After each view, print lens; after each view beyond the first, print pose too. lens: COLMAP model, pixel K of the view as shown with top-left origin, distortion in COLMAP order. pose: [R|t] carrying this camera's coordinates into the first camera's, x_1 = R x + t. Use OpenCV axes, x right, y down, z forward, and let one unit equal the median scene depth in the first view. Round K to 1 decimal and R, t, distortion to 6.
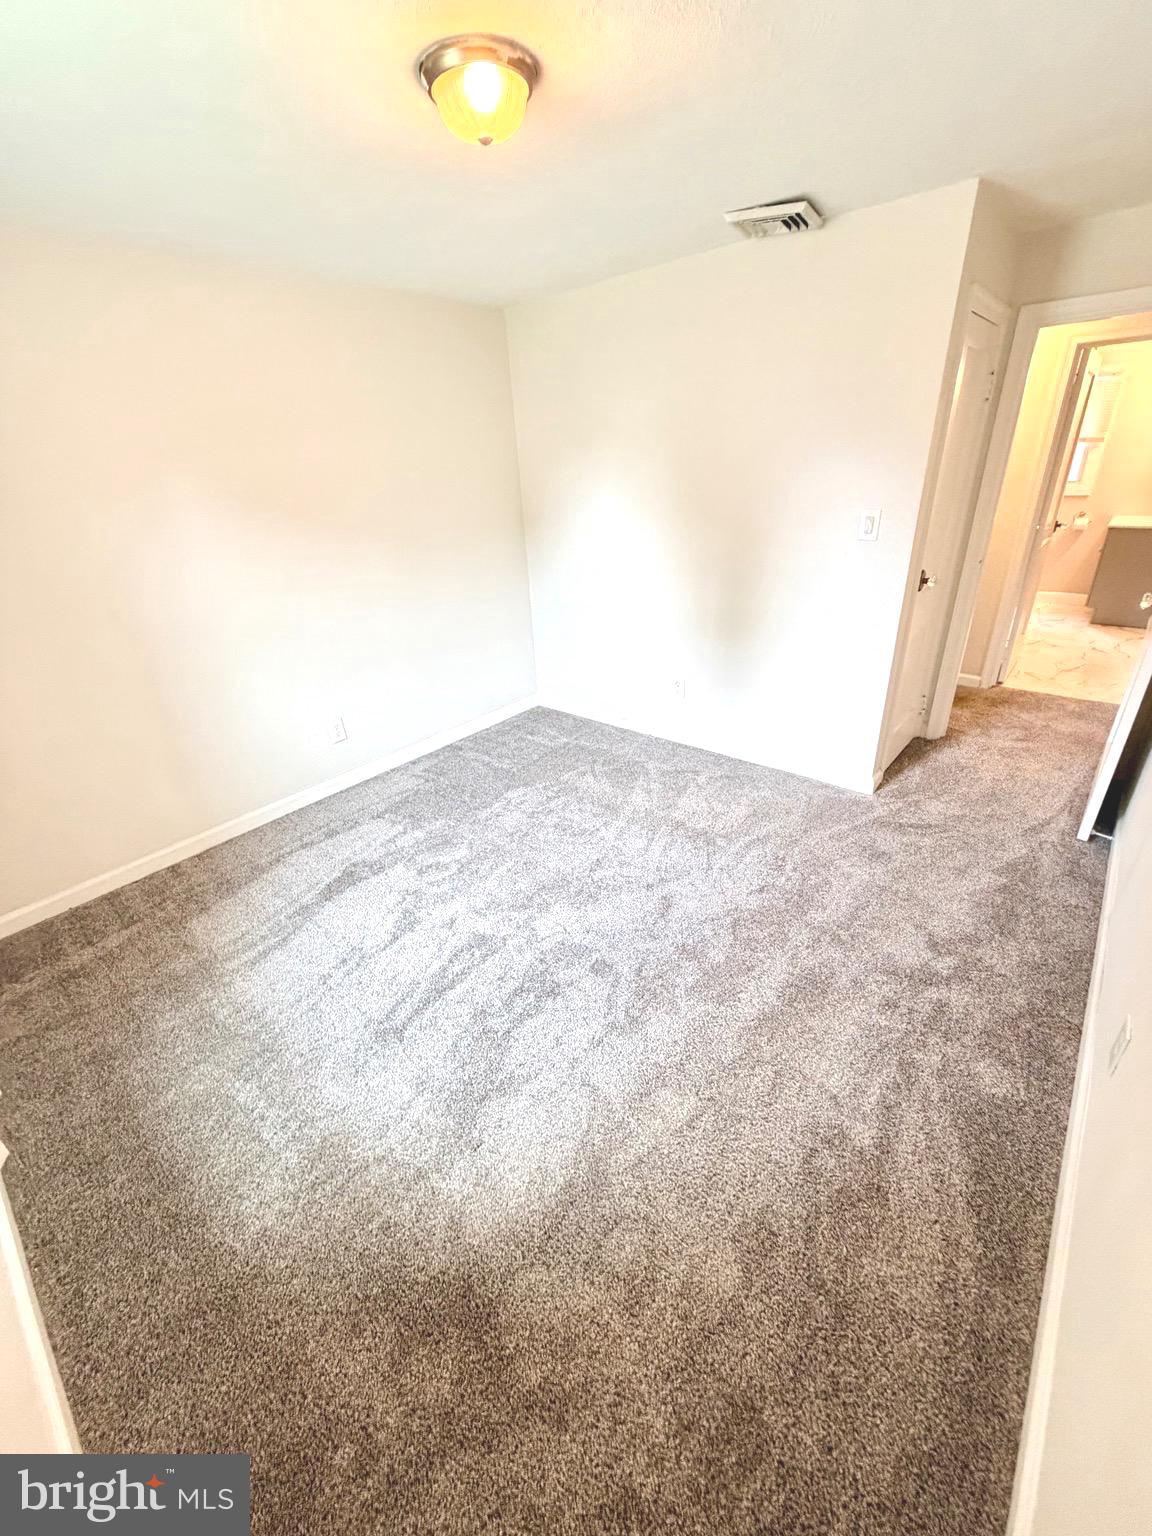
lens RADIAL K [[610.7, 0, 579.0], [0, 610.7, 762.2], [0, 0, 1]] dist [0.000136, -0.000074]
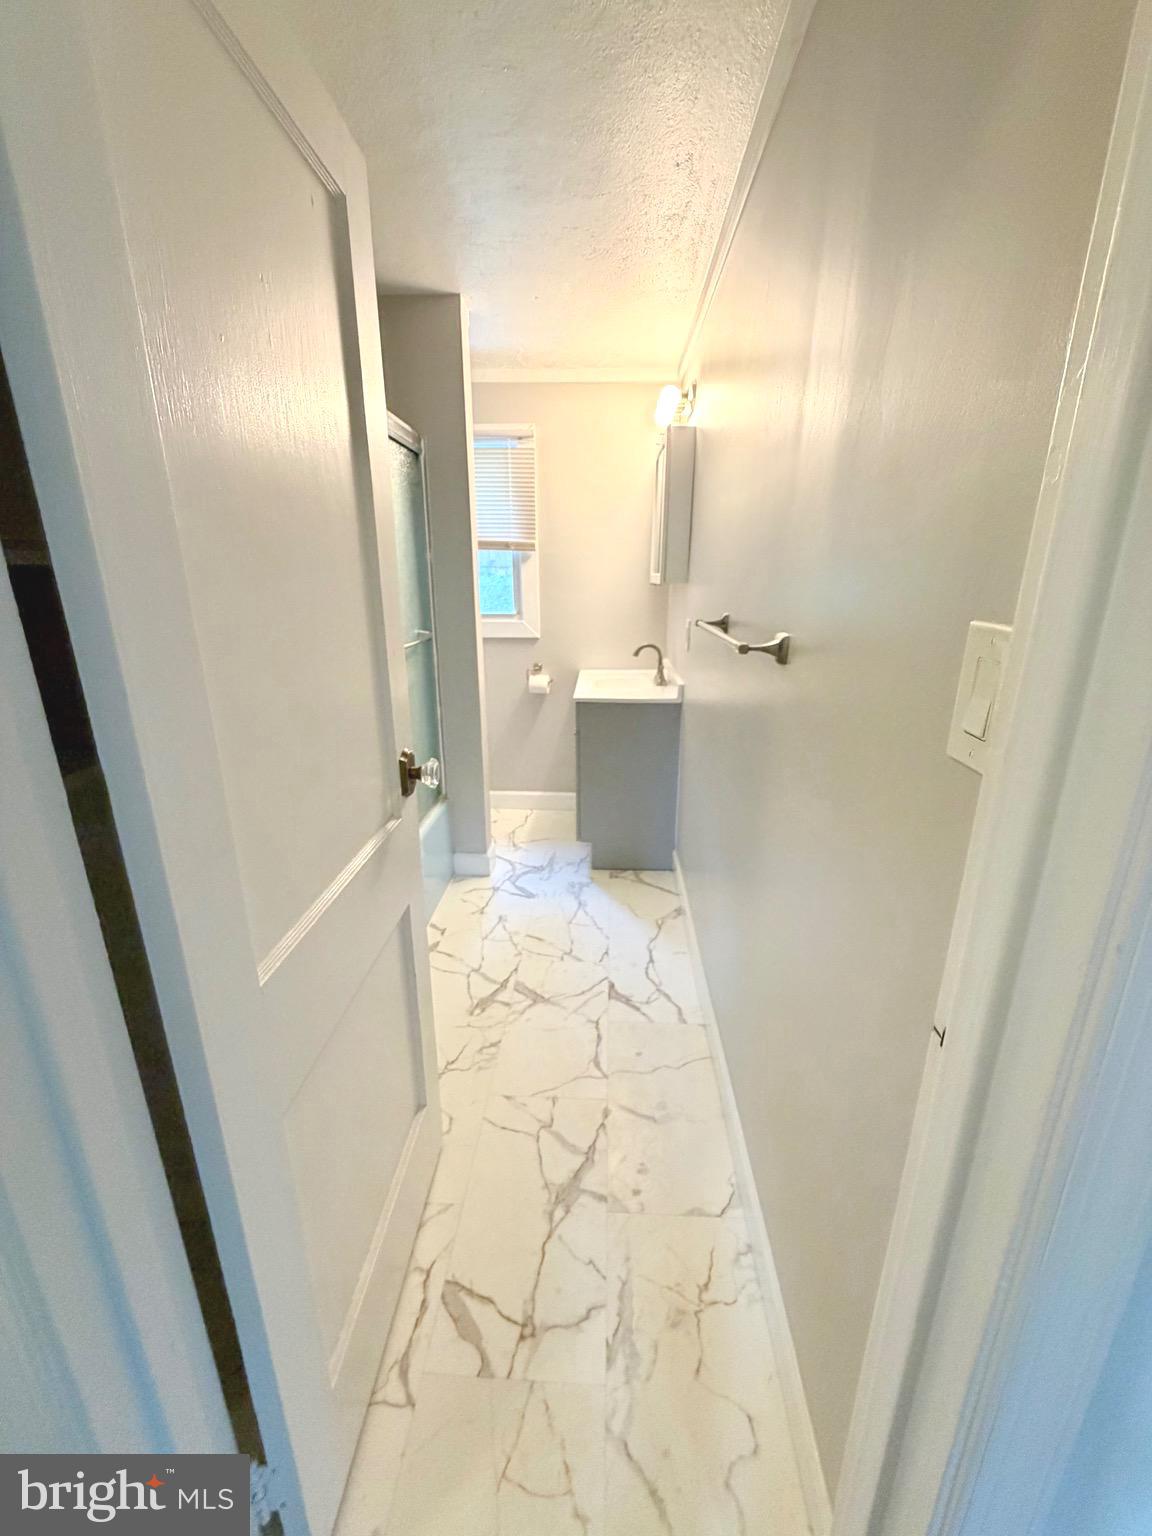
lens RADIAL K [[610.7, 0, 579.0], [0, 610.7, 762.2], [0, 0, 1]] dist [0.000136, -0.000074]
pose [[0.784800, -0.134495, 0.604979, 0.519832], [0.234739, 0.967946, -0.089324, -0.272548], [-0.573574, 0.212114, 0.791215, 0.567680]]
